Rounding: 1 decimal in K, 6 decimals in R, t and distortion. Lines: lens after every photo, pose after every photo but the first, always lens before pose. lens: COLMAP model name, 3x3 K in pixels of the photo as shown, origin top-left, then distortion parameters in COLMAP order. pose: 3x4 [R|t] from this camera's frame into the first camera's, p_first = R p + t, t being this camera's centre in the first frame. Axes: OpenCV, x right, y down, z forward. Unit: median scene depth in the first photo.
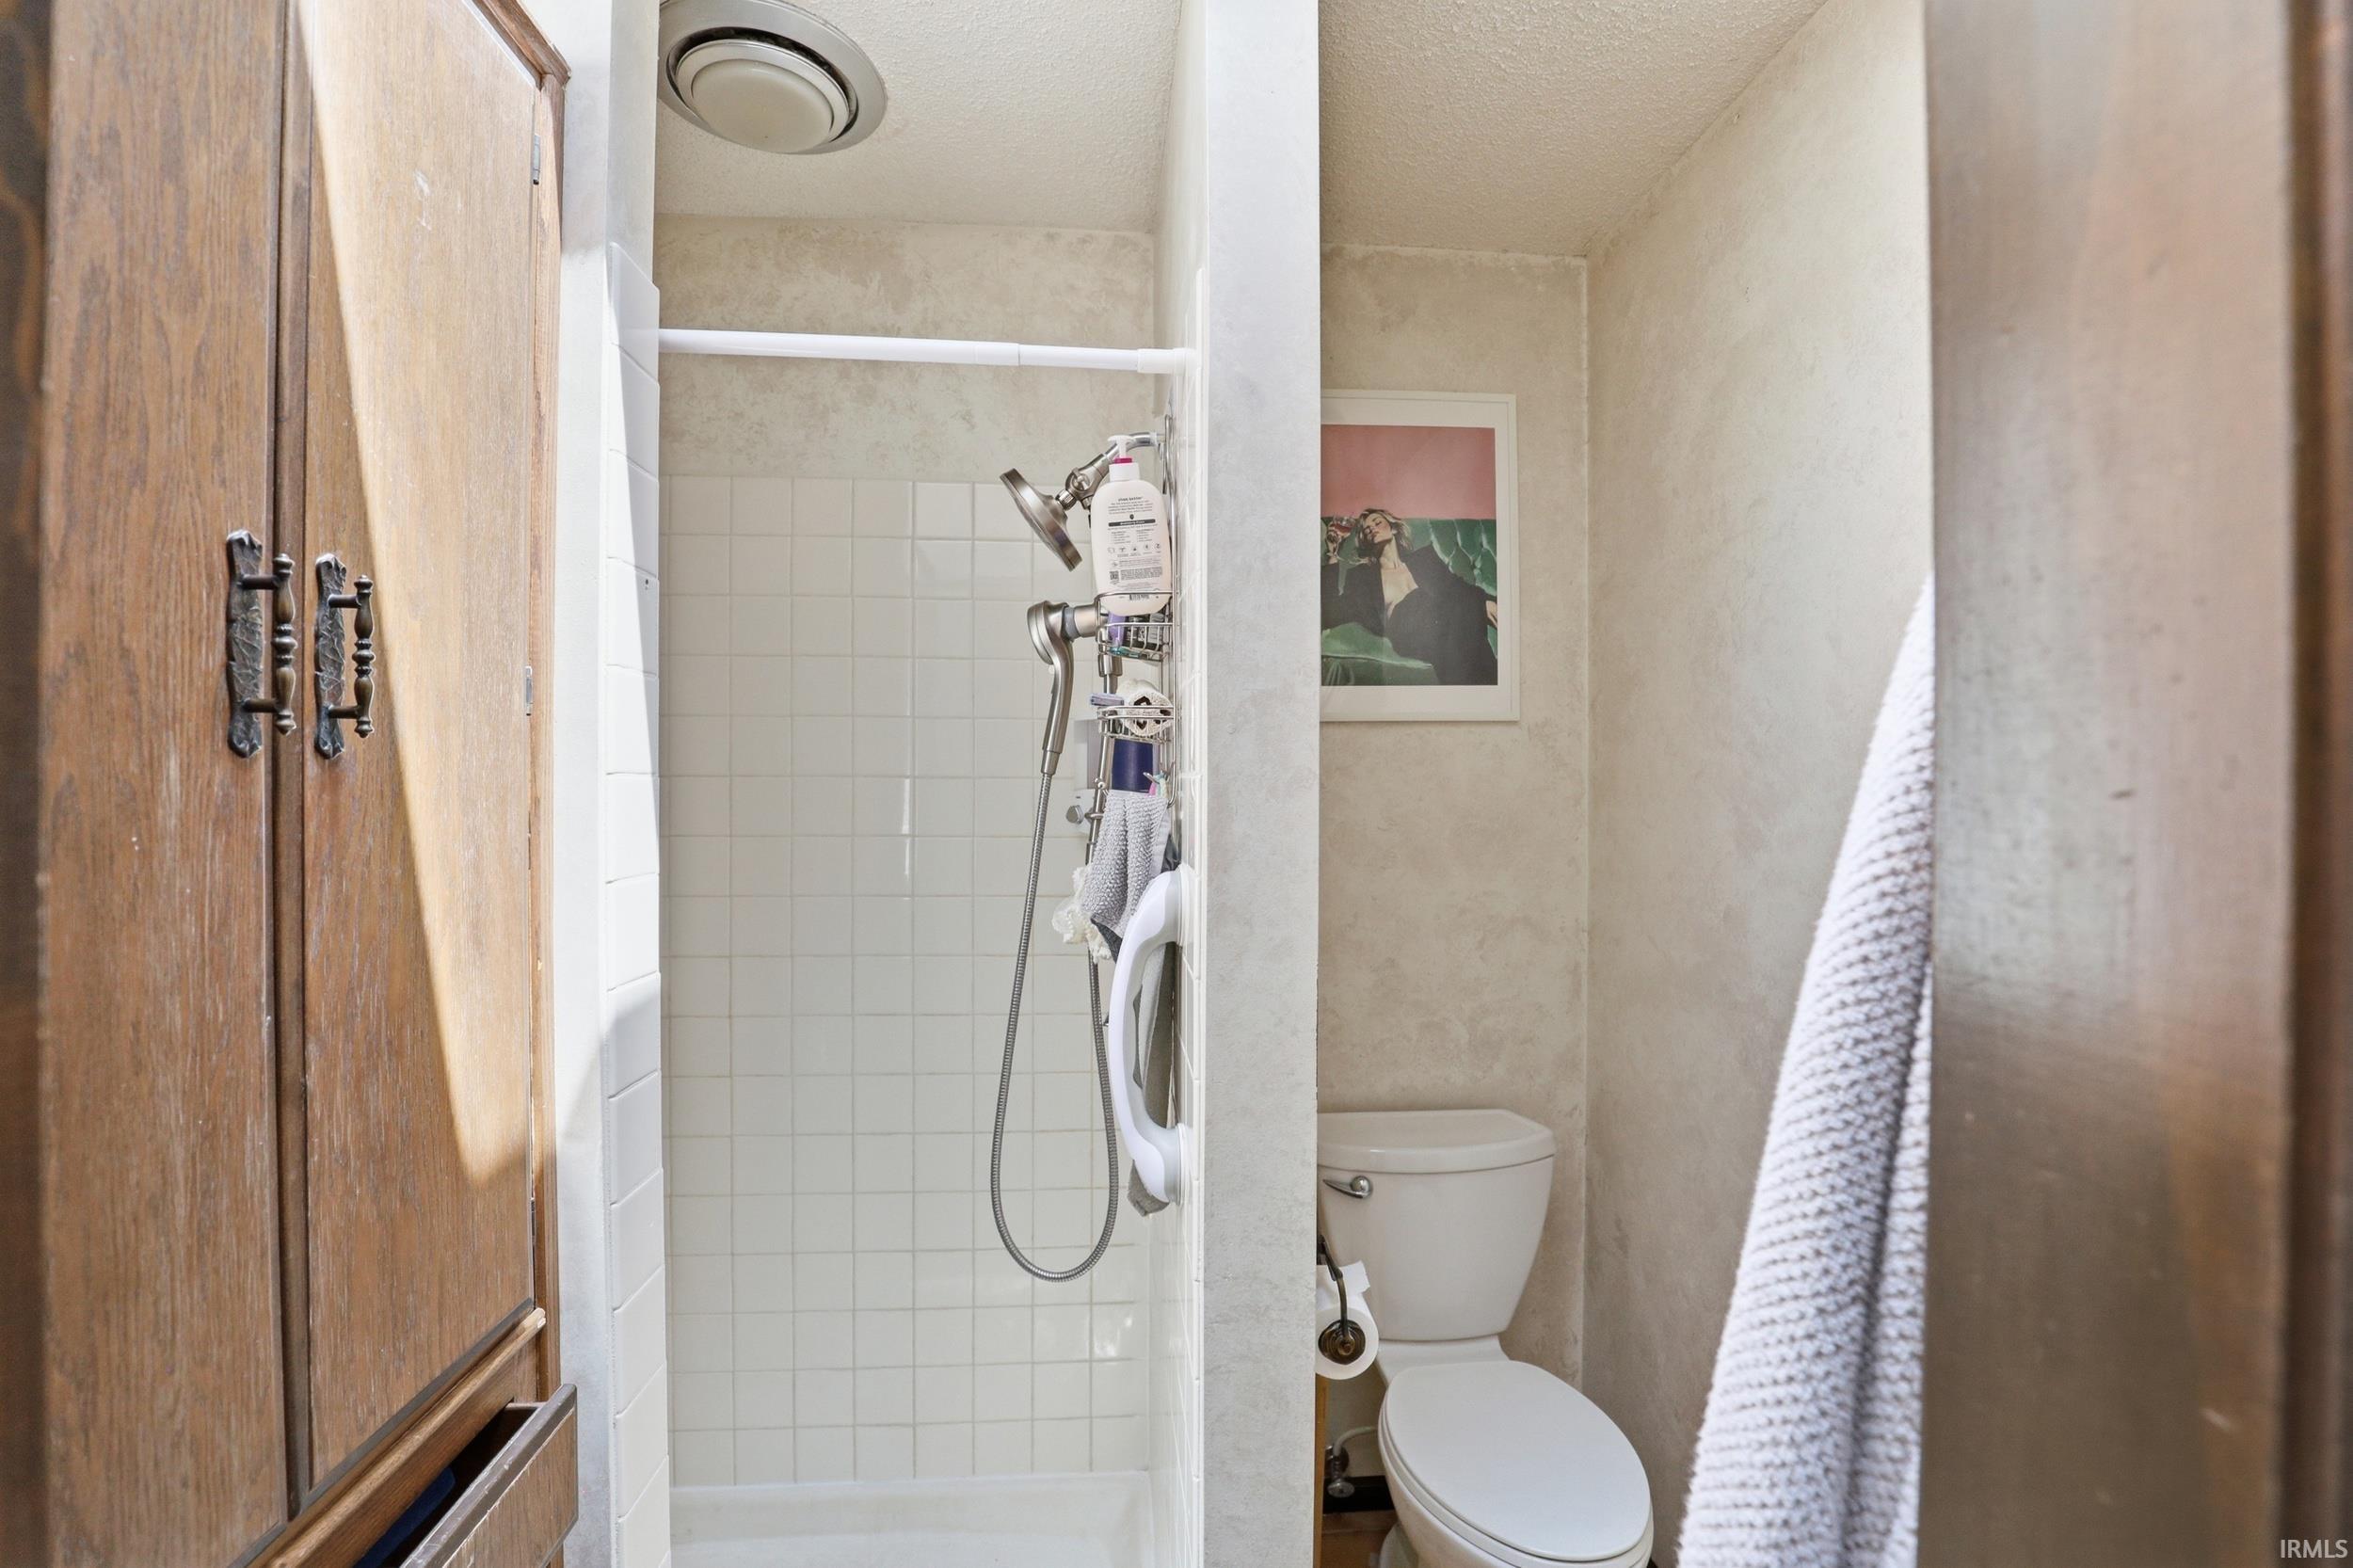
lens RADIAL K [[1086.2, 0, 1173.3], [0, 1086.2, 789.8], [0, 0, 1]] dist [-0.033076, 0.003669]
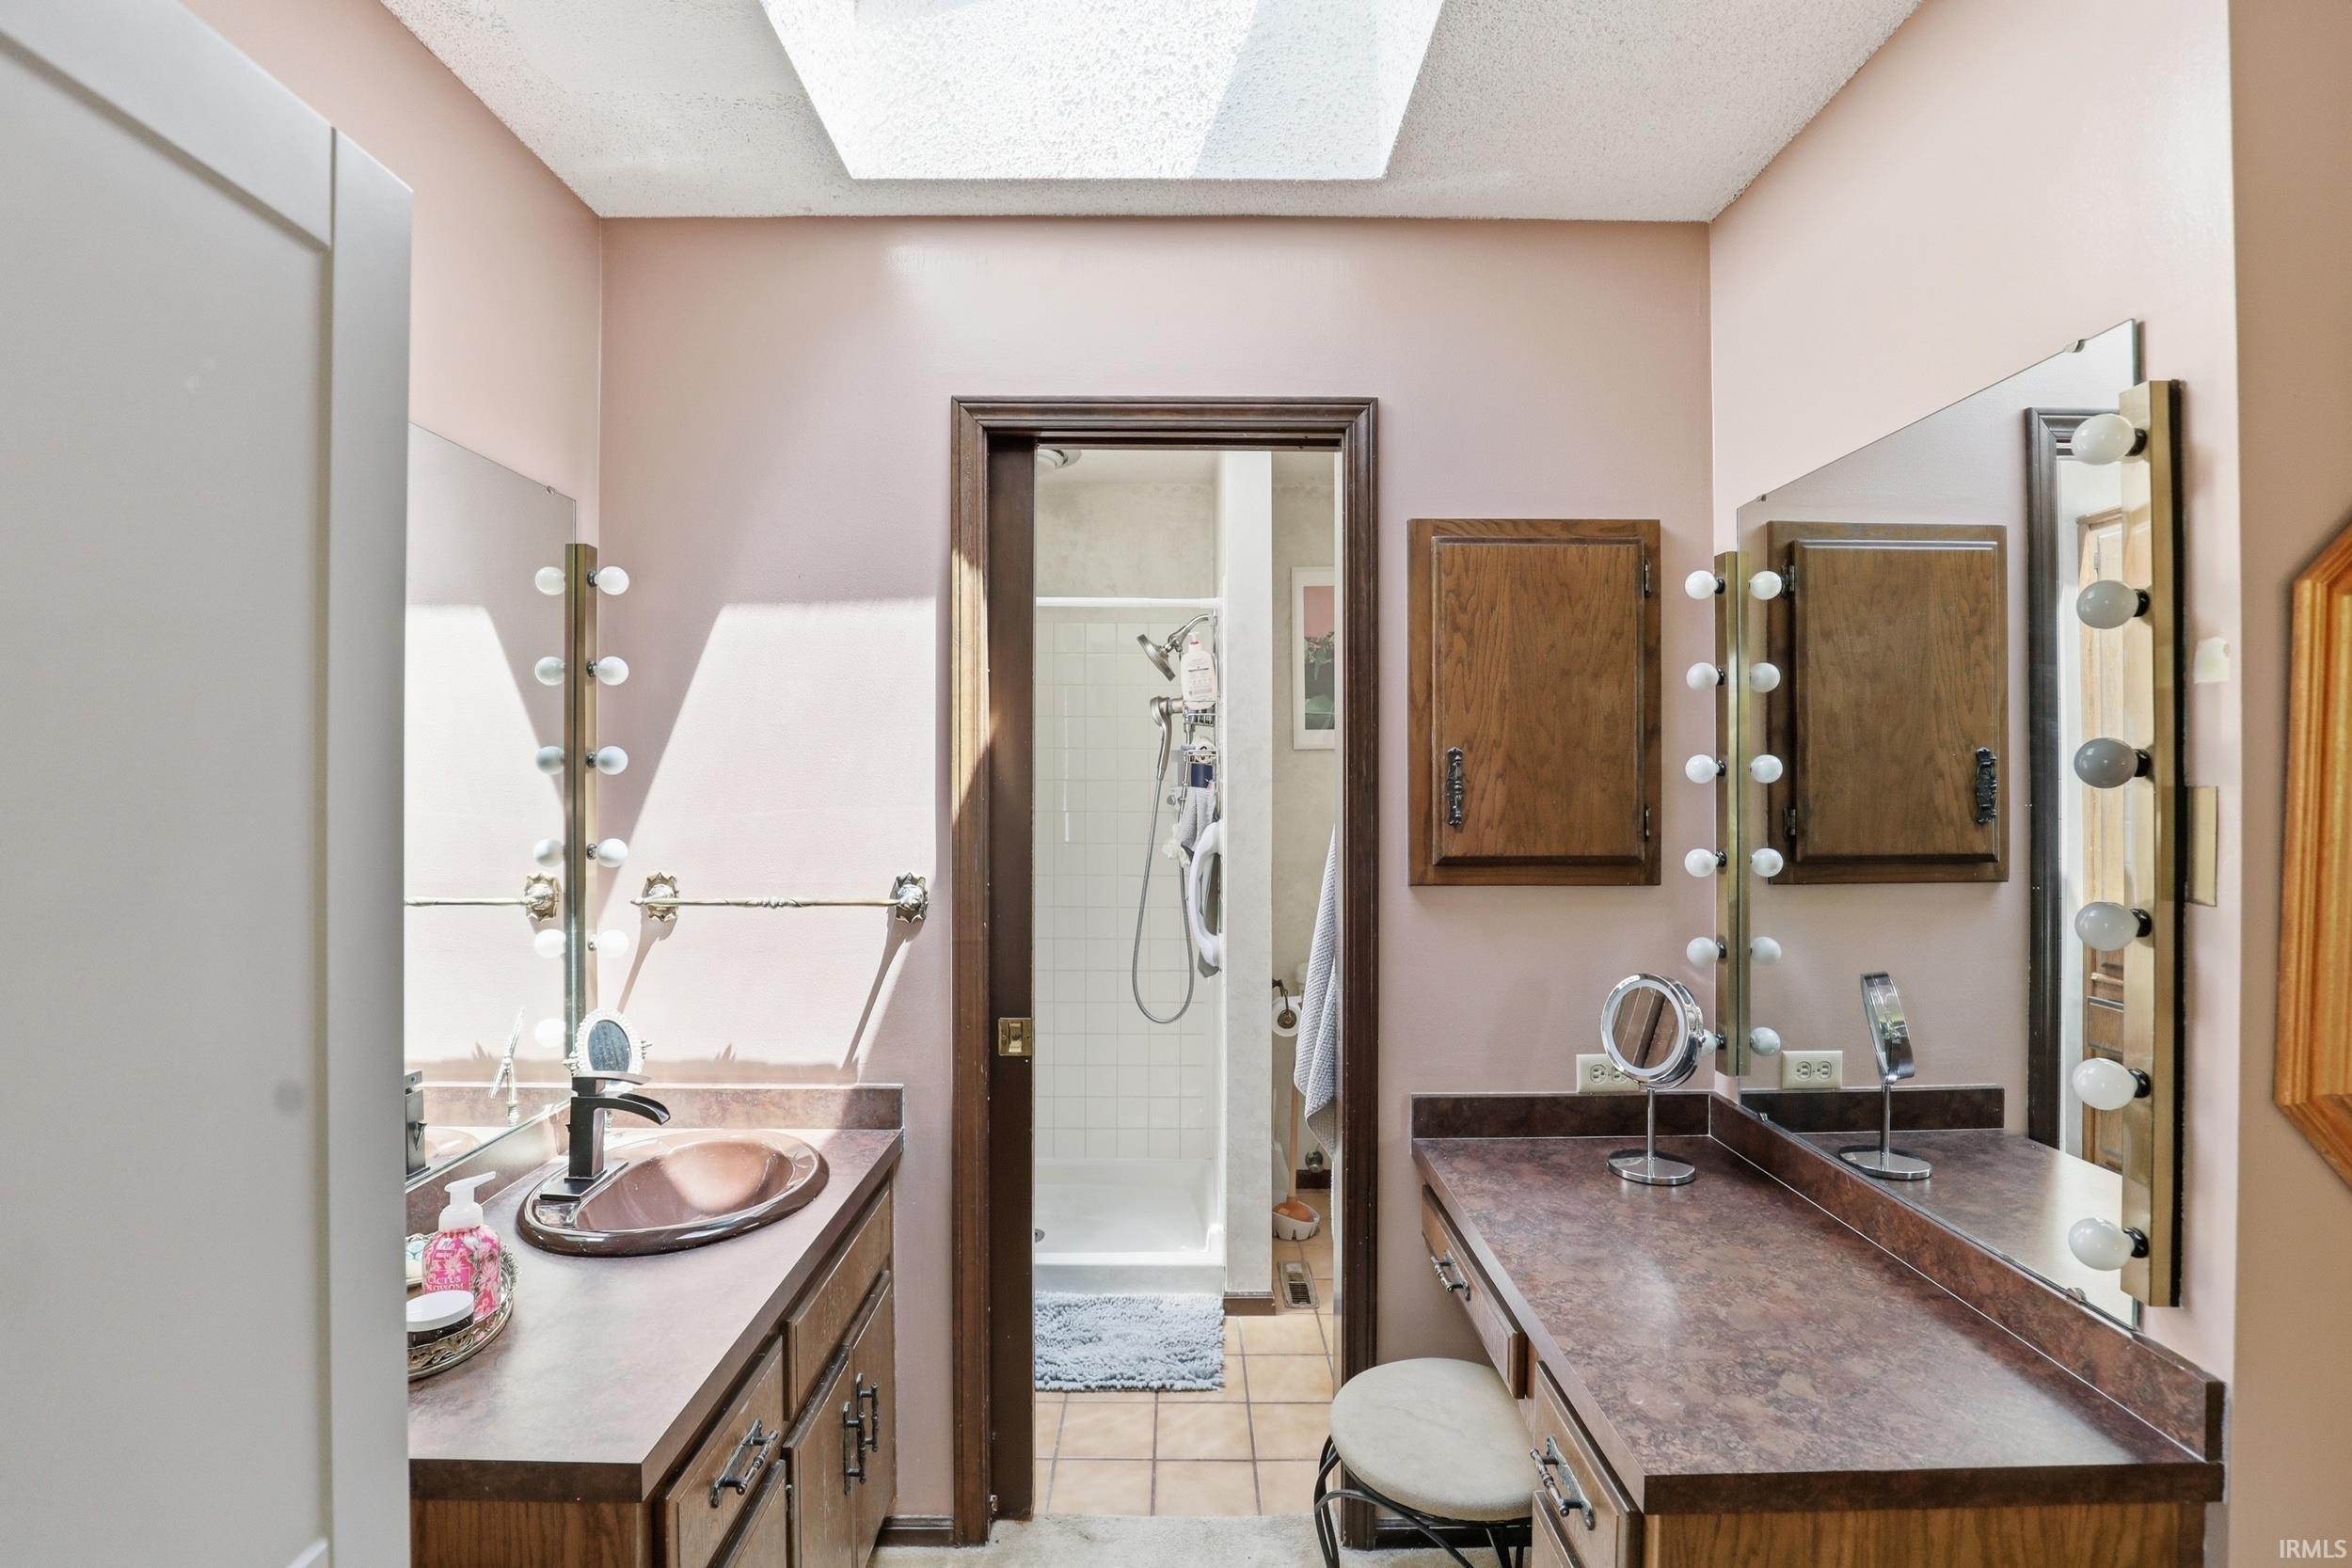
lens RADIAL K [[1085.6, 0, 1174.7], [0, 1085.6, 784.3], [0, 0, 1]] dist [-0.033076, 0.003669]
pose [[0.997026, -0.002118, -0.077042, 0.079450], [0.002153, 0.999998, 0.000371, -0.006548], [0.077041, -0.000536, 0.997028, -1.164951]]
